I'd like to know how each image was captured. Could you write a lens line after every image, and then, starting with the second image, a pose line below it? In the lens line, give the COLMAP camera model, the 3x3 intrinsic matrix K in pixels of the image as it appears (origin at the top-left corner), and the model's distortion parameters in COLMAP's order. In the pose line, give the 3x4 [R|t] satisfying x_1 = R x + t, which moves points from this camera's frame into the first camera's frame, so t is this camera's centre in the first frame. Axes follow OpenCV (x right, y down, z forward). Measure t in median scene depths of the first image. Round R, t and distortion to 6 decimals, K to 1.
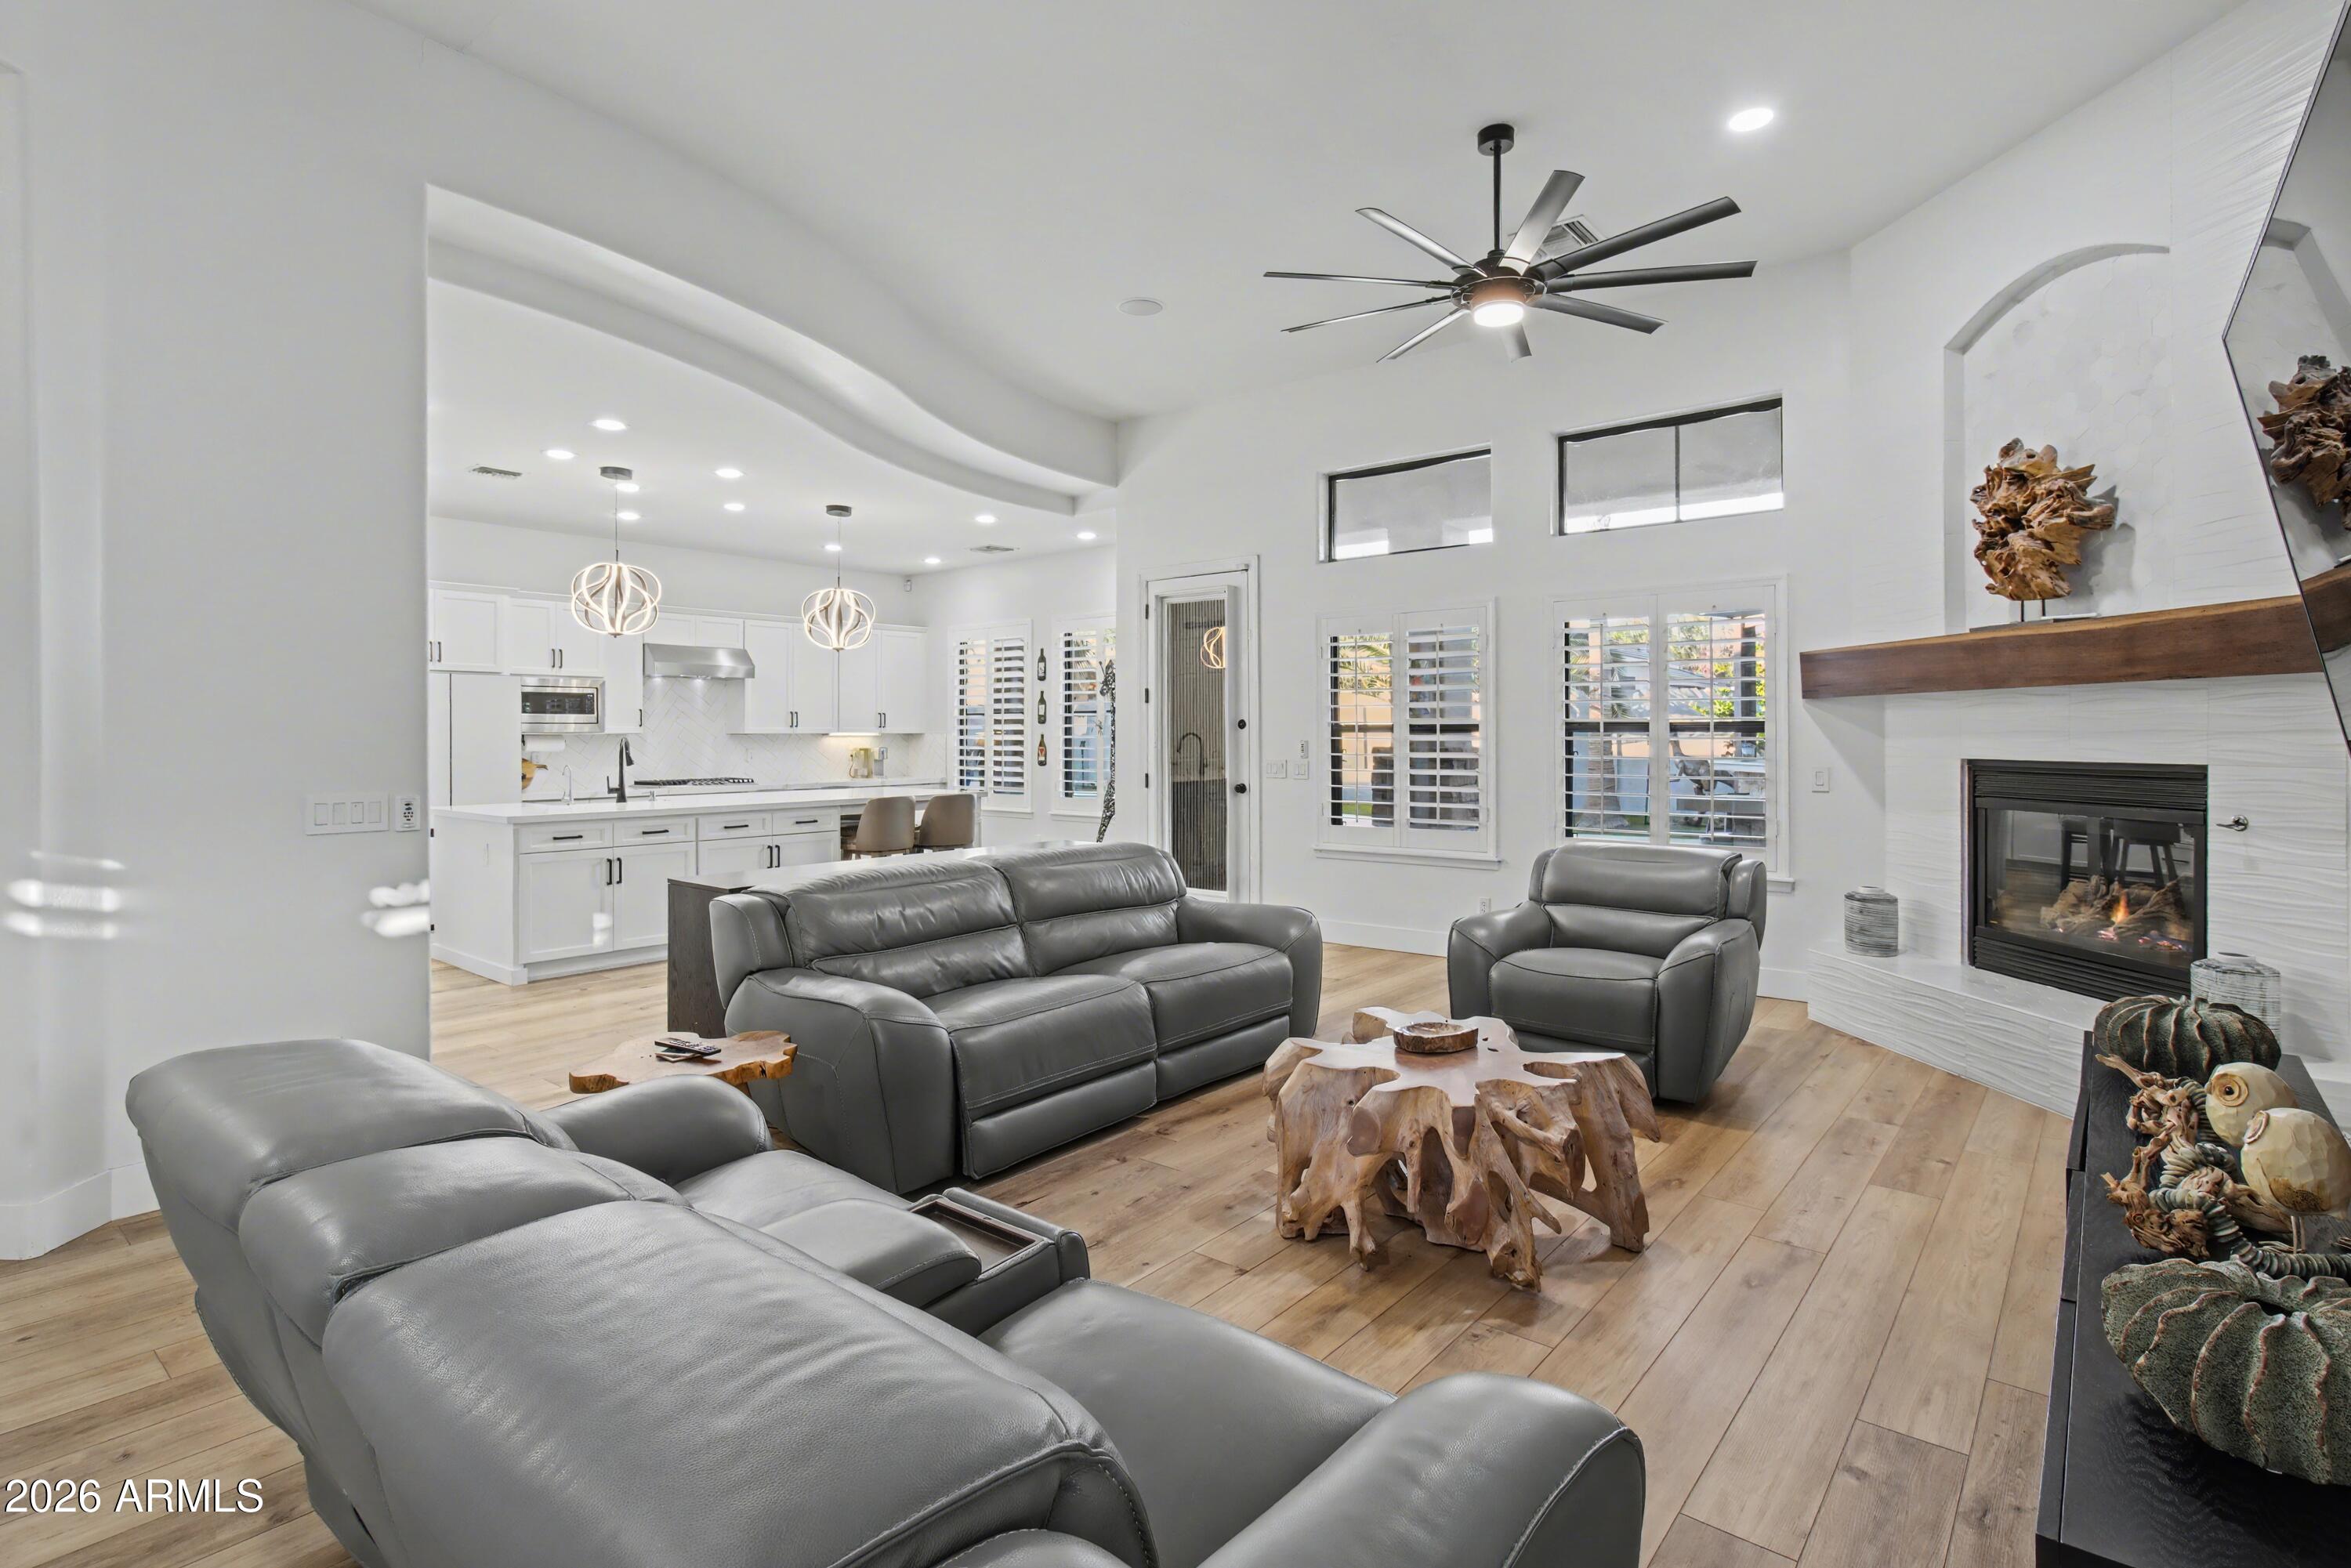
lens RADIAL K [[1133.9, 0, 1168.8], [0, 1133.9, 784.1], [0, 0, 1]] dist [-0.018107, 0.012842]
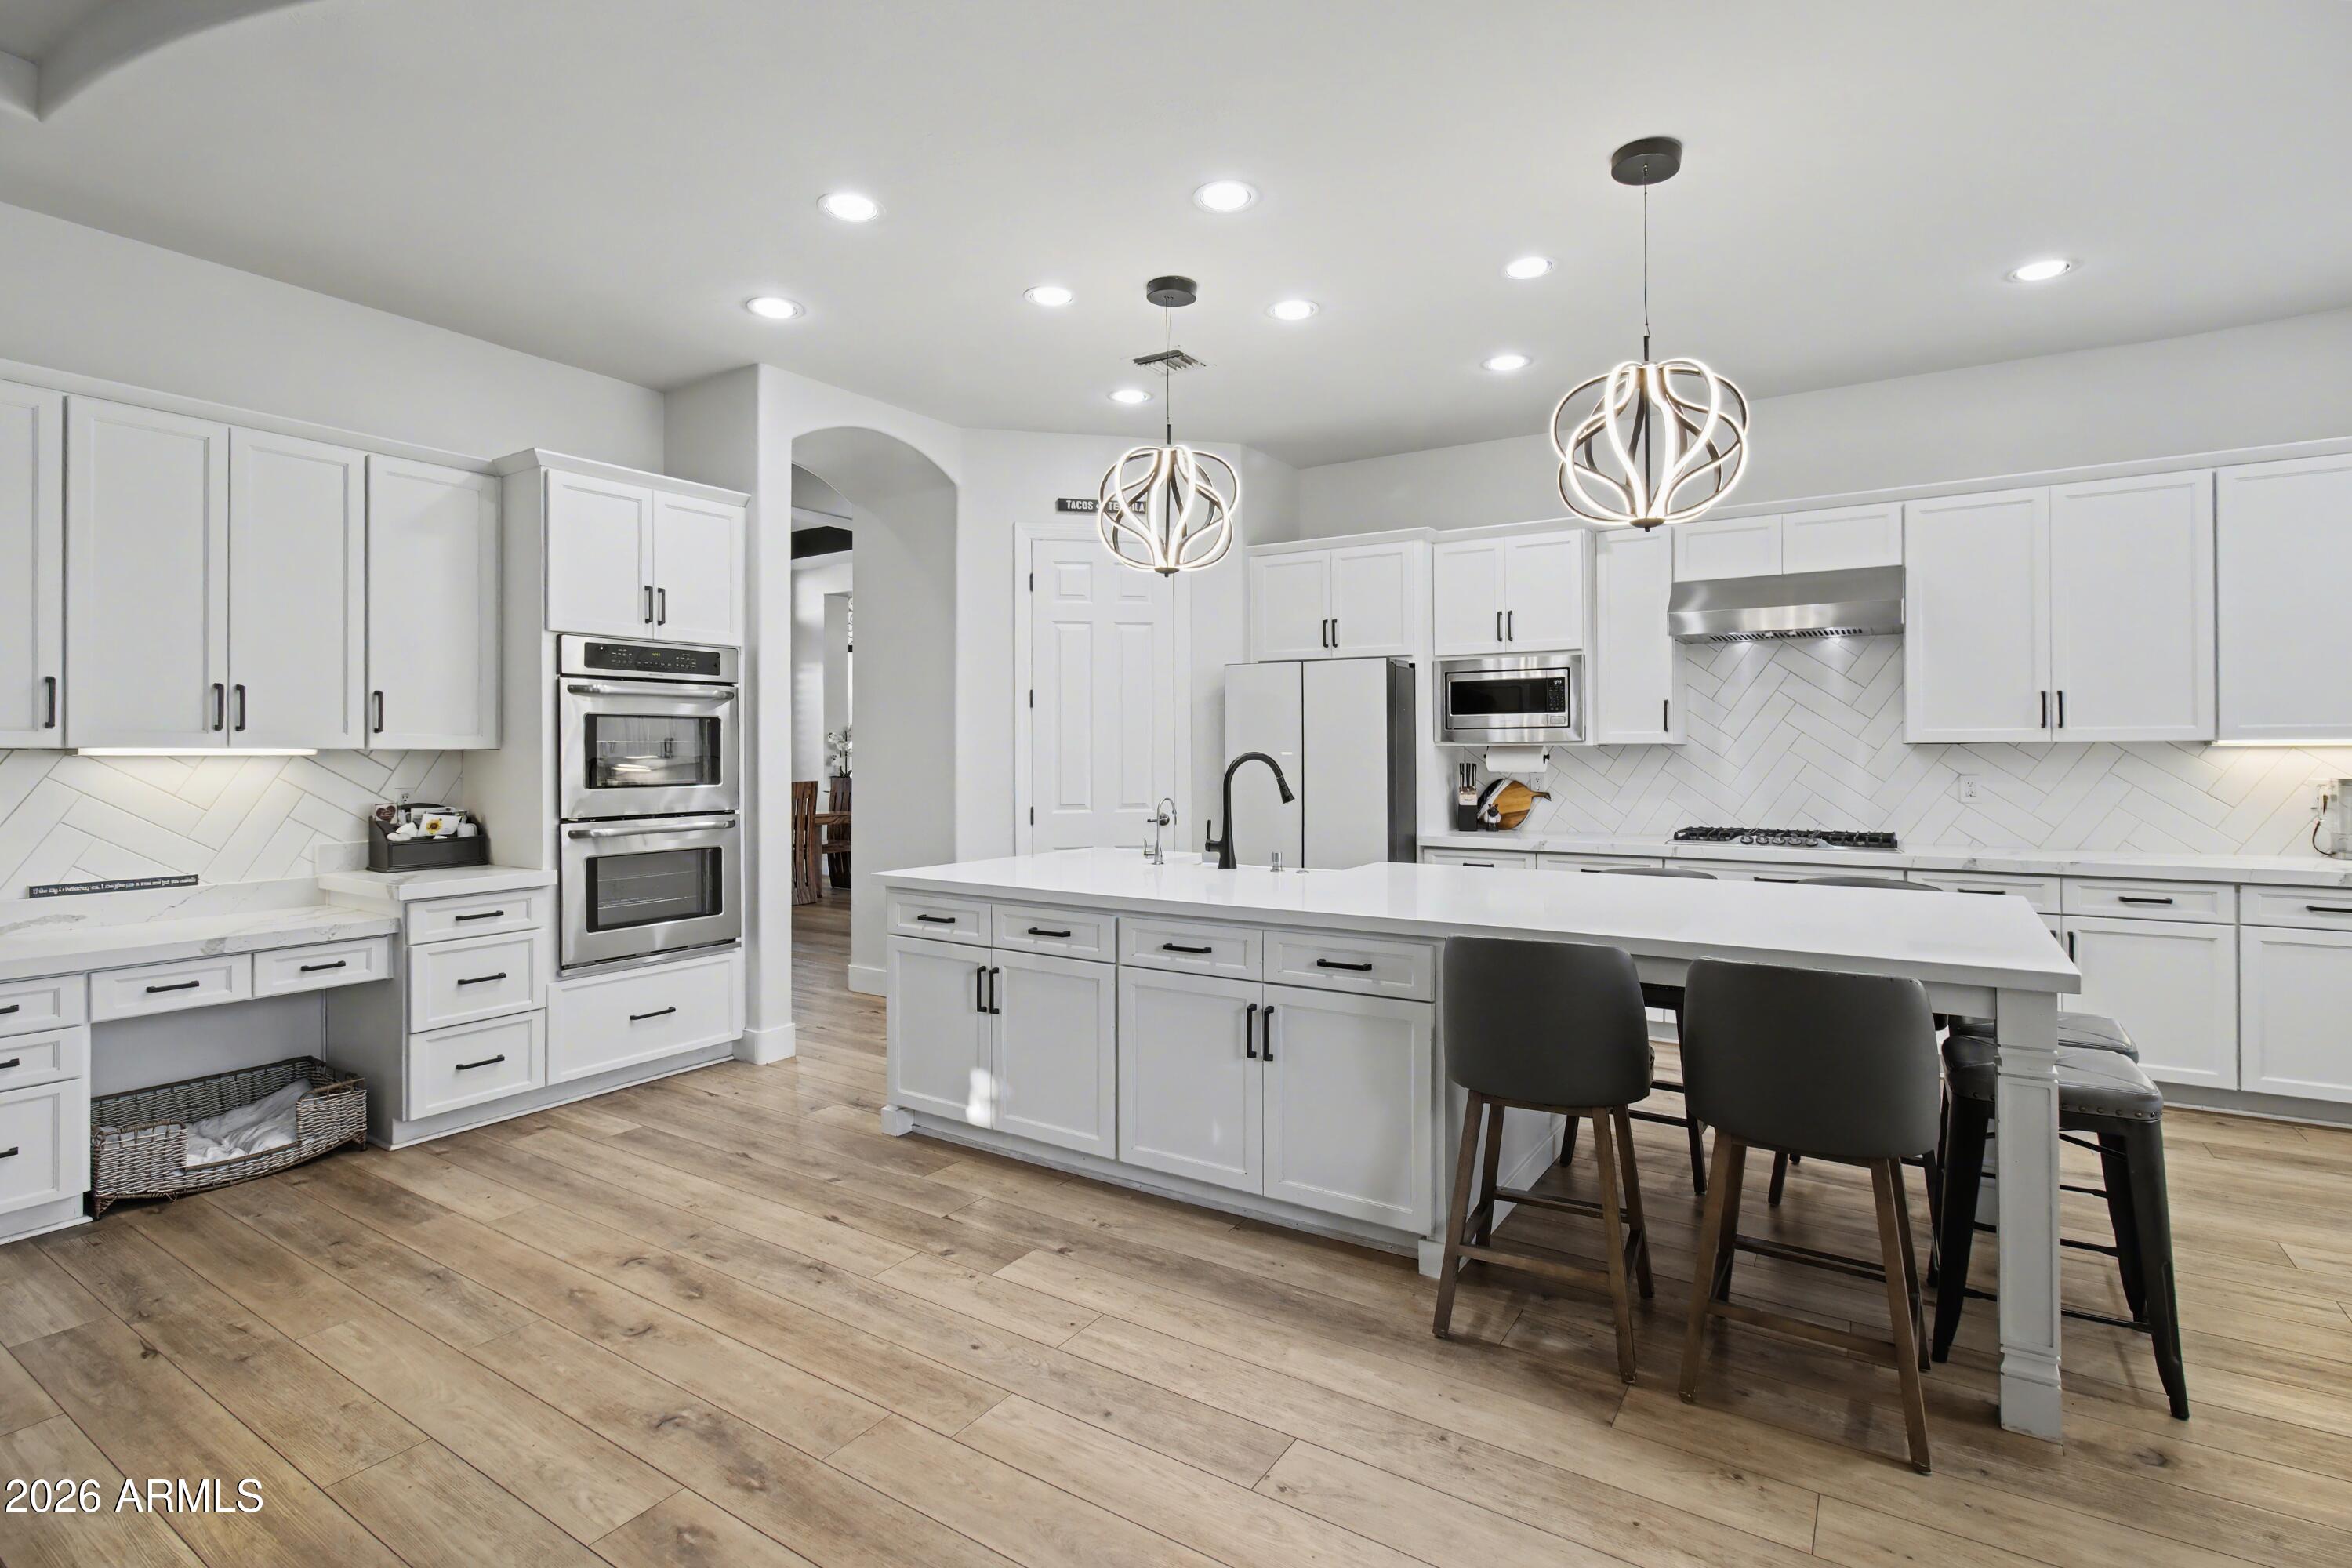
lens RADIAL K [[1112.0, 0, 1196.4], [0, 1112.0, 740.7], [0, 0, 1]] dist [-0.002771, 0.000931]
pose [[0.133833, -0.003535, -0.990998, 0.071861], [-0.039337, 0.999187, -0.008877, -0.045435], [0.990223, 0.040170, 0.133585, 0.987903]]
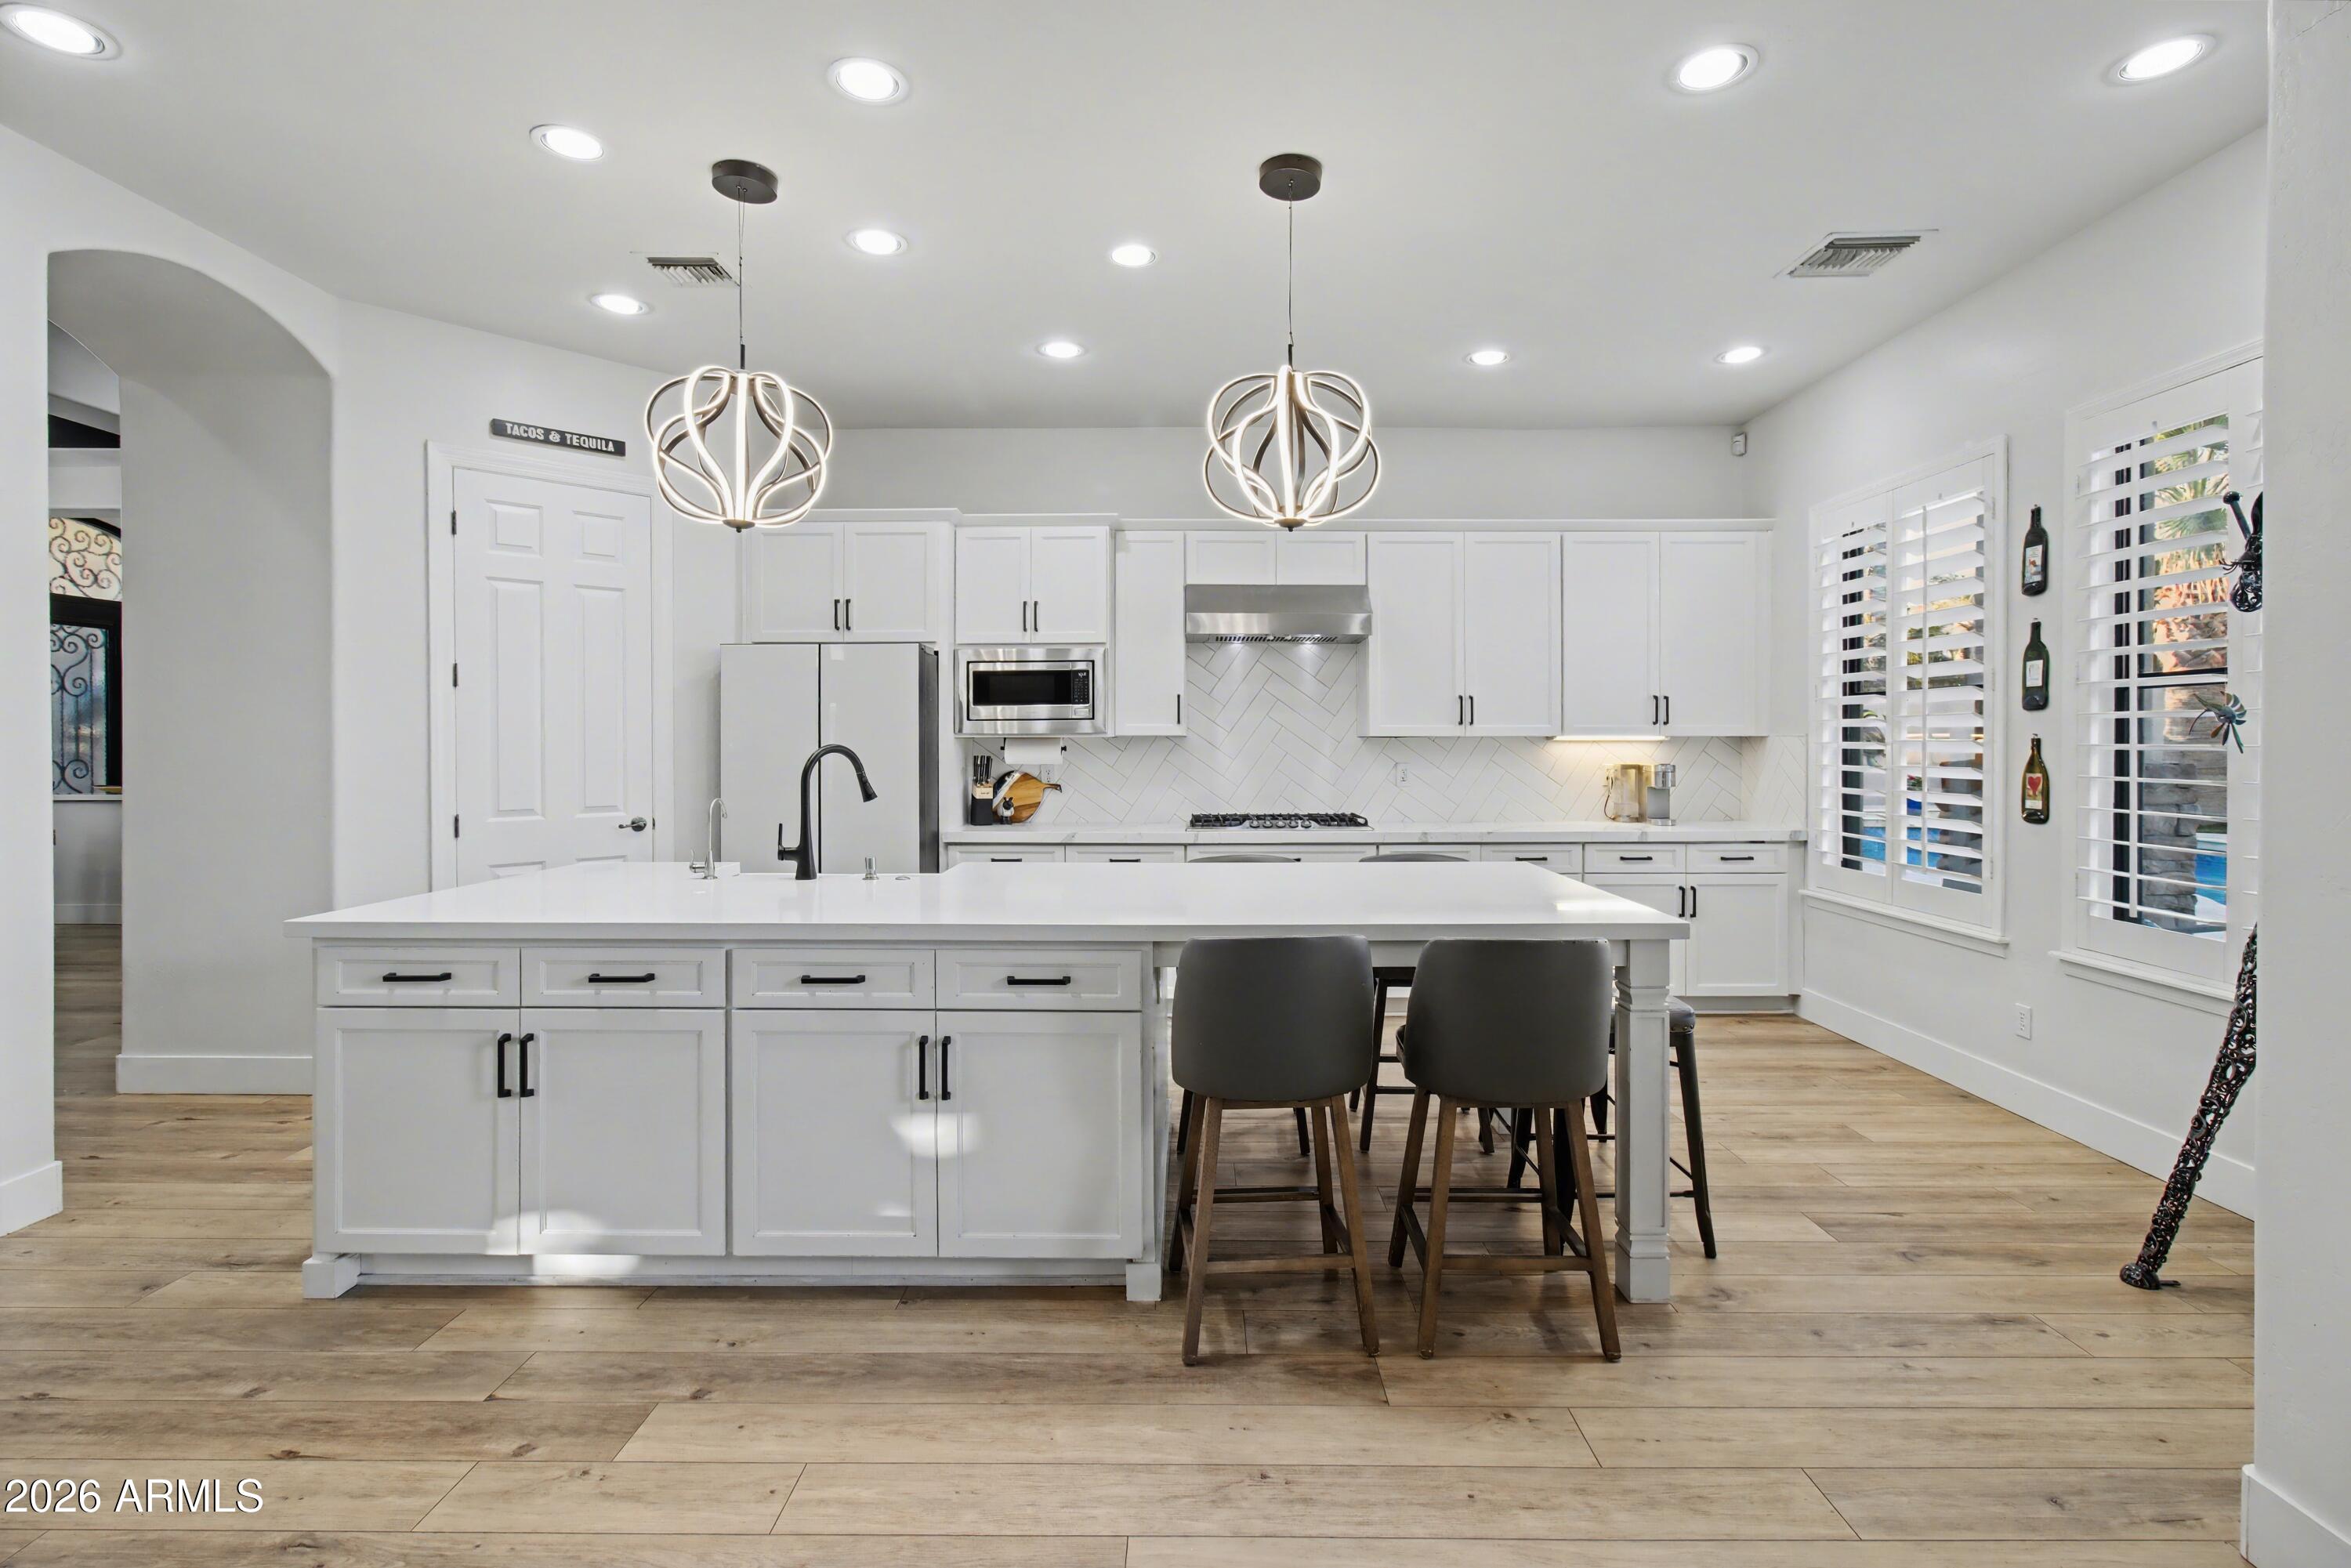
lens RADIAL K [[1087.8, 0, 1175.7], [0, 1087.8, 739.5], [0, 0, 1]] dist [-0.004373, 0.001860]
pose [[0.639324, 0.001961, -0.768935, -0.029613], [-0.034675, 0.999053, -0.026282, -0.039392], [0.768155, 0.043466, 0.638786, 0.894136]]
